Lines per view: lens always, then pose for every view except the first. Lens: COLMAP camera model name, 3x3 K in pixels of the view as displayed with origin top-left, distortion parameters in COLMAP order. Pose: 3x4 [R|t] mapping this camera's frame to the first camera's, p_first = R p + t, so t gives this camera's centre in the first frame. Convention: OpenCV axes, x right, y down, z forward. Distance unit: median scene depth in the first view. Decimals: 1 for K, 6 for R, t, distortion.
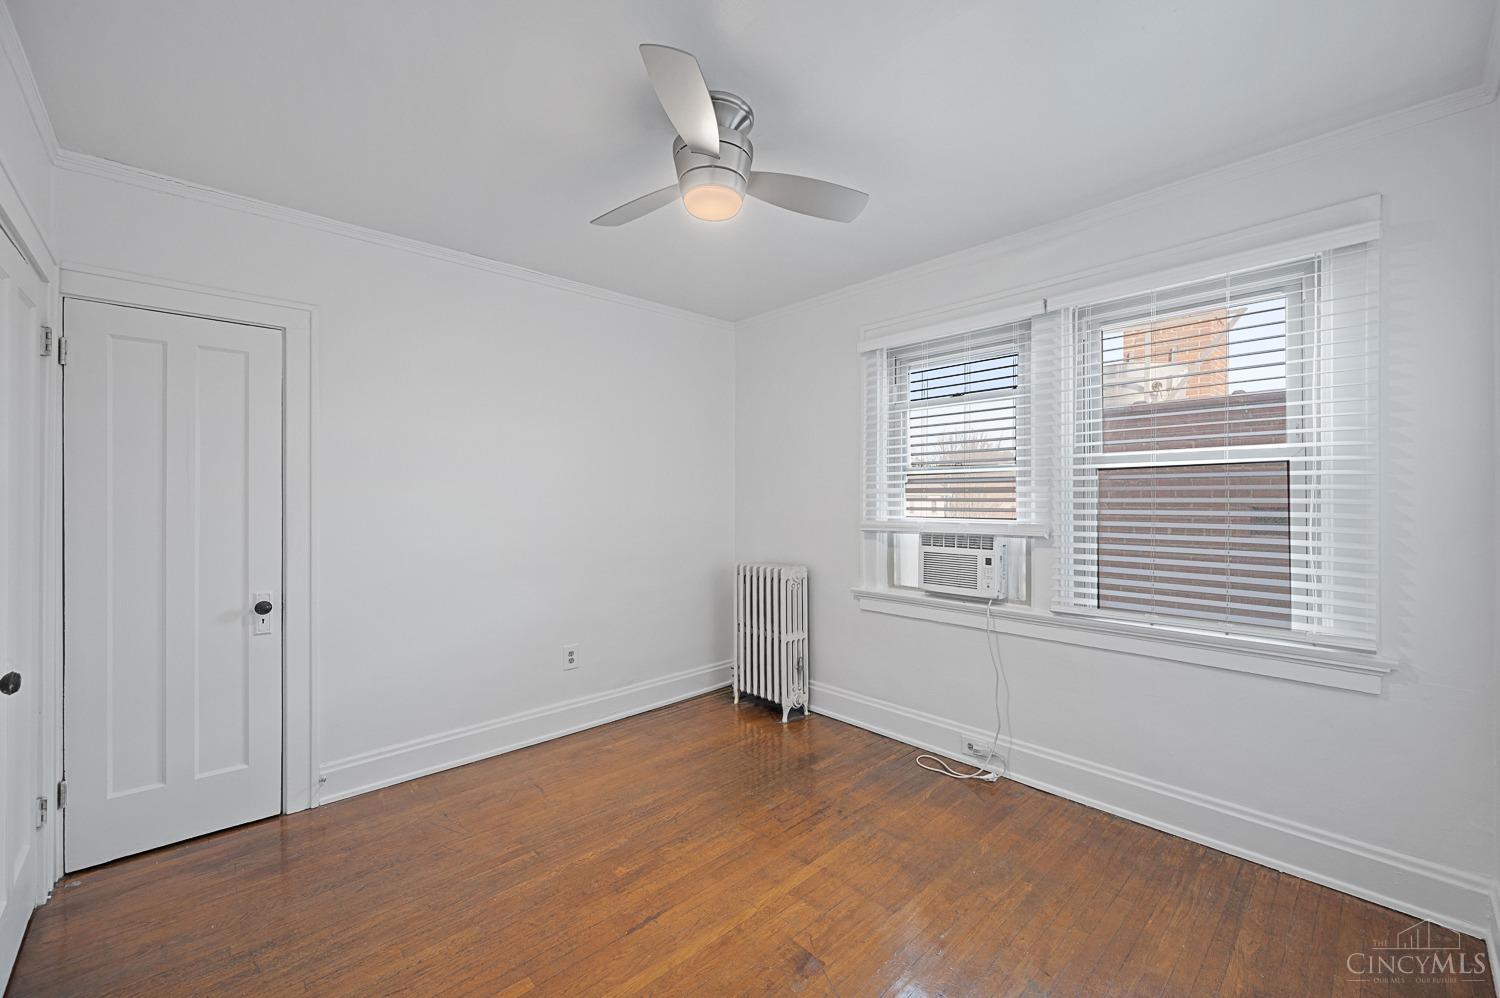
lens RADIAL K [[598.3, 0, 746.7], [0, 598.3, 492.2], [0, 0, 1]] dist [-0.002512, -0.000070]
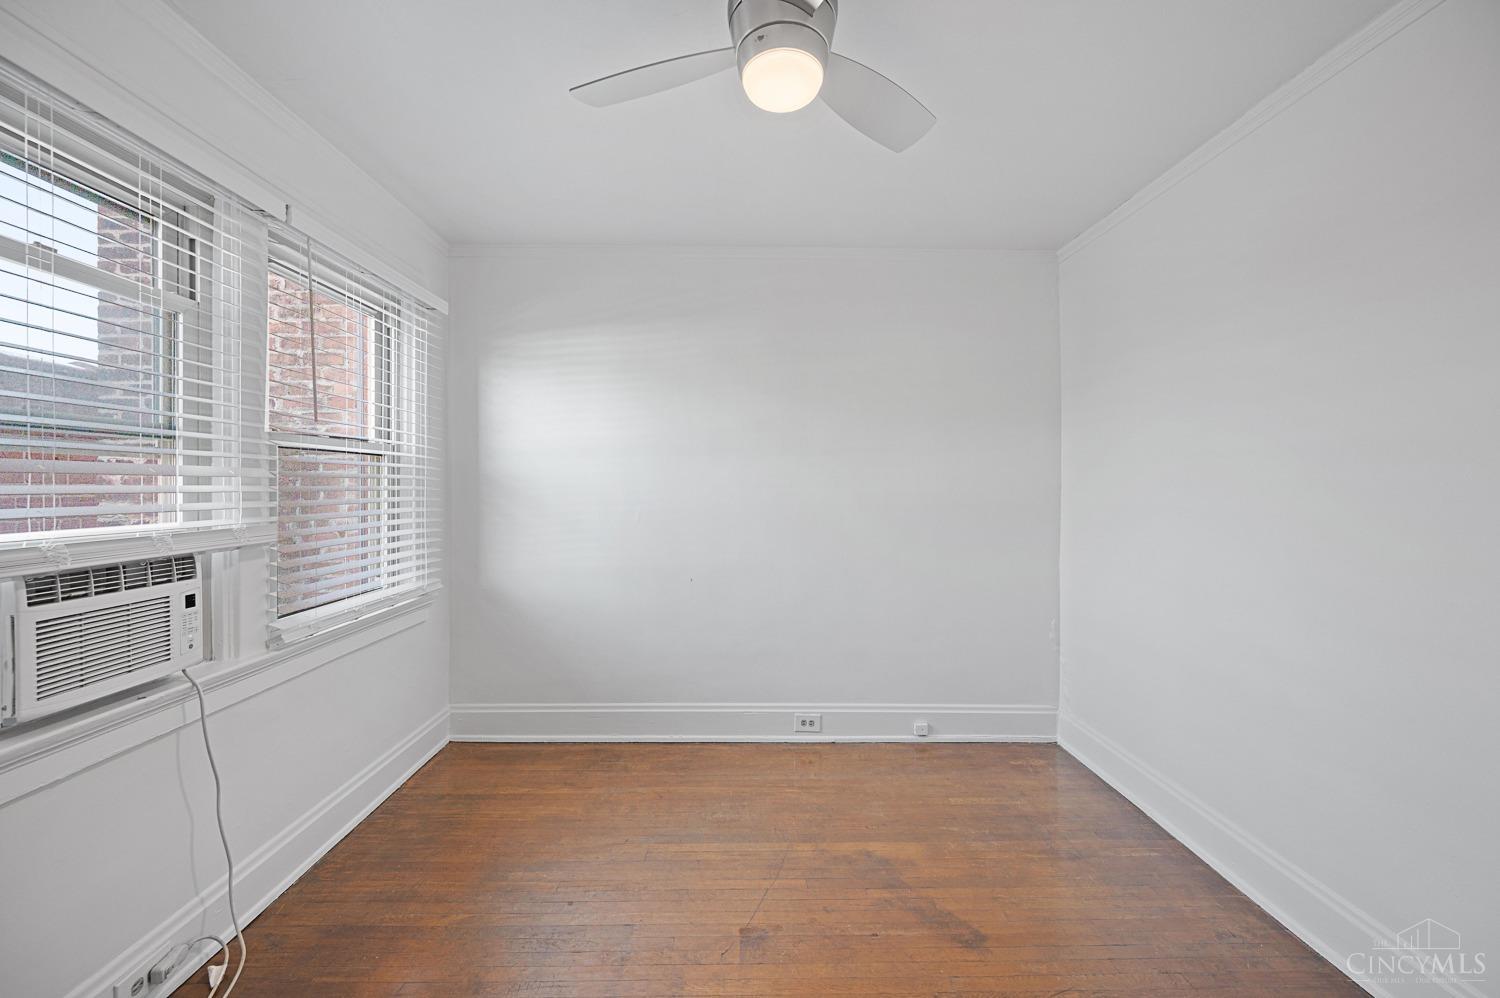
lens RADIAL K [[627.6, 0, 751.6], [0, 627.6, 484.4], [0, 0, 1]] dist [0.019840, 0.000177]
pose [[-0.746473, 0.008463, 0.665362, -0.380905], [0.008941, 0.999956, -0.002688, 0.013789], [-0.665355, 0.003942, -0.746516, 1.092584]]
